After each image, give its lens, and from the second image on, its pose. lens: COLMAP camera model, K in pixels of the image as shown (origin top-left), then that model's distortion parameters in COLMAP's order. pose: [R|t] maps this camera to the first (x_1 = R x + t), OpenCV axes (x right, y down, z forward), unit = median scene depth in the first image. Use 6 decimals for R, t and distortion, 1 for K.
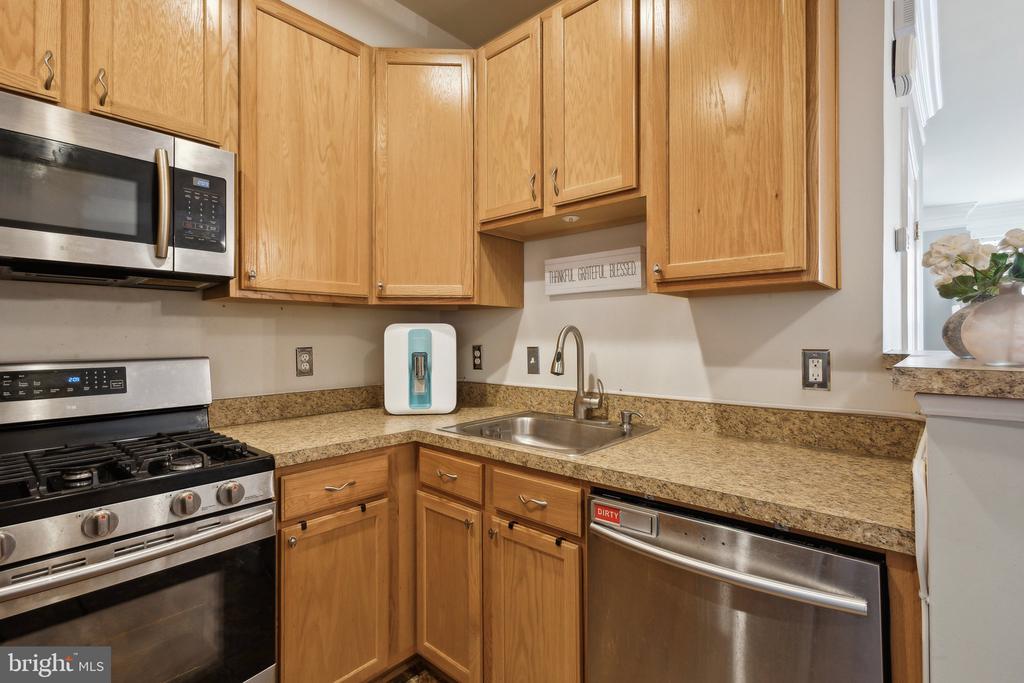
lens RADIAL K [[475.9, 0, 512.2], [0, 475.9, 335.0], [0, 0, 1]] dist [0.011430, -0.002460]
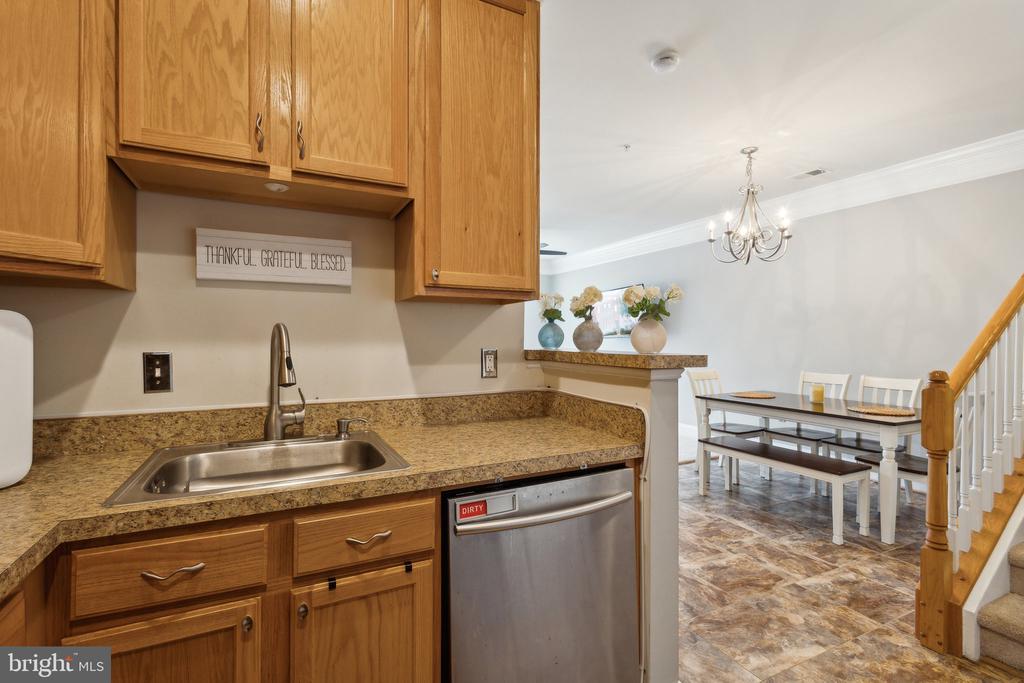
lens RADIAL K [[475.9, 0, 509.4], [0, 475.9, 339.8], [0, 0, 1]] dist [0.011430, -0.002460]
pose [[0.371549, 0.001177, 0.928412, -0.559357], [-0.007583, 0.999970, 0.001767, 0.003748], [-0.928382, -0.007697, 0.371547, 0.418514]]
